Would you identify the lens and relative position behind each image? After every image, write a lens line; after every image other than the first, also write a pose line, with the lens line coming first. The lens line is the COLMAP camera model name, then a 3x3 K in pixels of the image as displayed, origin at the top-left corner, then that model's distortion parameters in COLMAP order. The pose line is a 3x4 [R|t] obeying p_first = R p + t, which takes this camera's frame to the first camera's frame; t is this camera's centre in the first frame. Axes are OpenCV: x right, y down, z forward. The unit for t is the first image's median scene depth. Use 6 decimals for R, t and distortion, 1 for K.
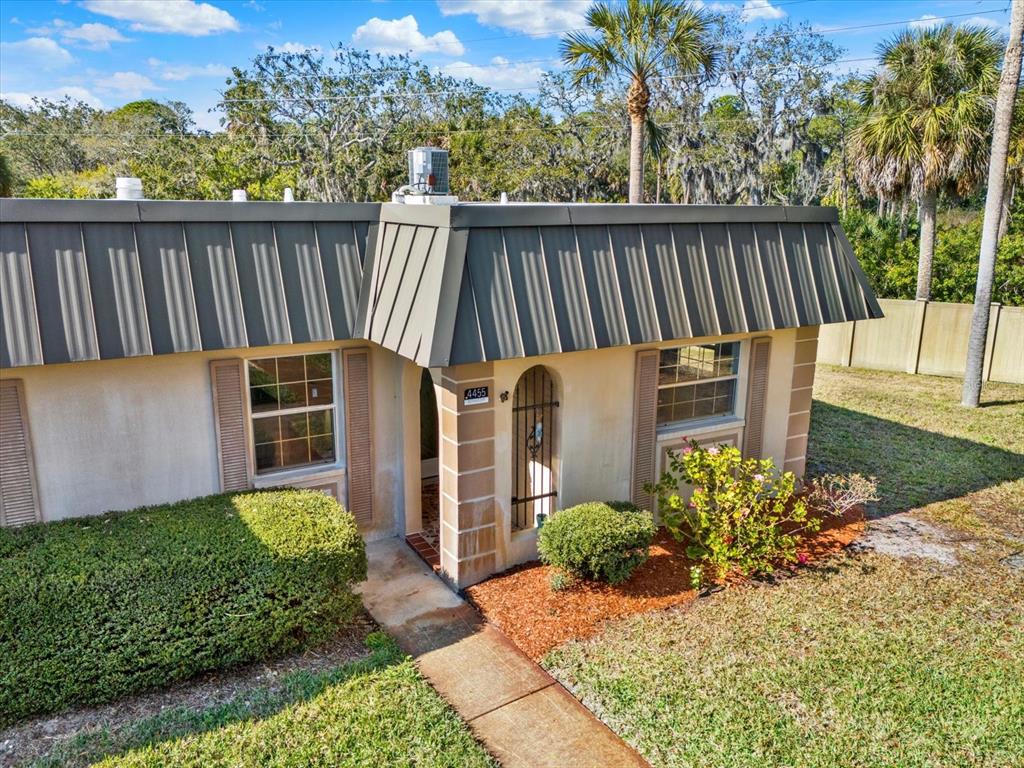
lens RADIAL K [[787.7, 0, 509.5], [0, 787.7, 365.2], [0, 0, 1]] dist [0.064614, -0.033946]
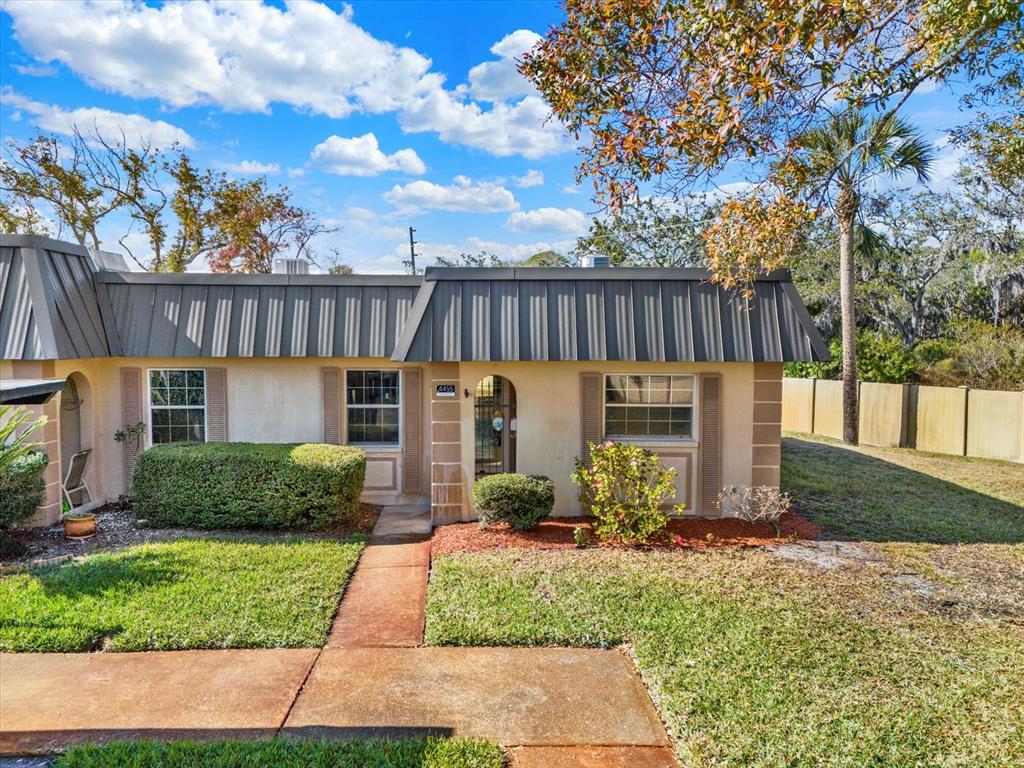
lens RADIAL K [[787.7, 0, 508.0], [0, 787.7, 364.3], [0, 0, 1]] dist [0.064614, -0.033946]
pose [[0.868190, 0.010997, -0.496111, 0.766447], [-0.097749, 0.983956, -0.149249, 0.191799], [0.486510, 0.178070, 0.855336, -0.227362]]
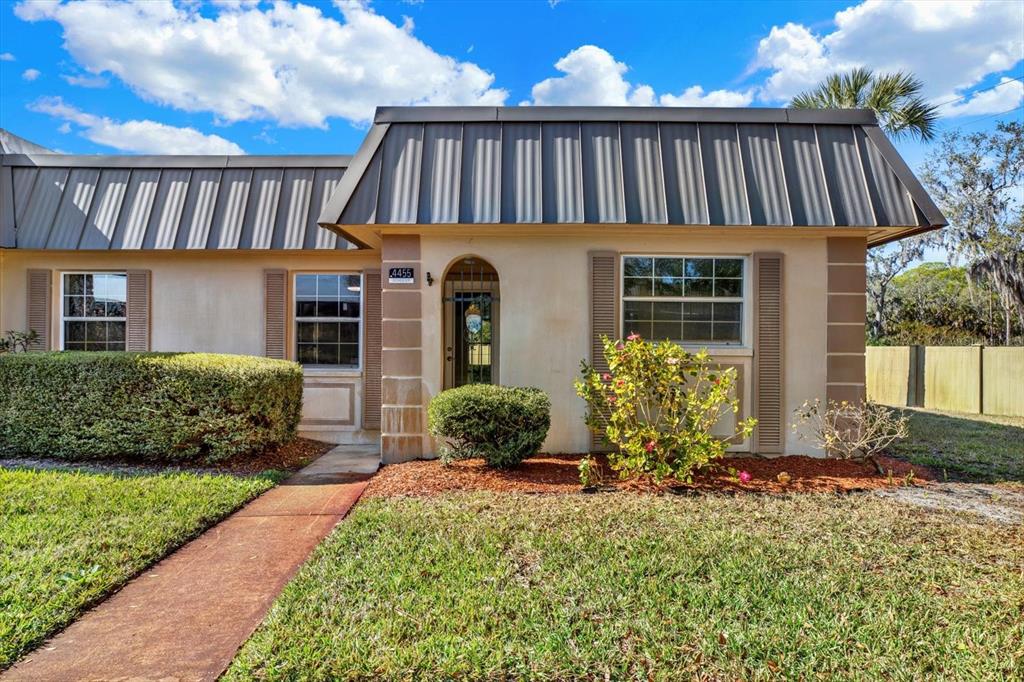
lens RADIAL K [[608.1, 0, 512.6], [0, 608.1, 341.2], [0, 0, 1]] dist [-0.033477, 0.017657]
pose [[0.852808, -0.013707, -0.522045, 0.499235], [-0.107884, 0.973468, -0.201797, 0.265376], [0.510960, 0.228414, 0.828702, 0.381826]]
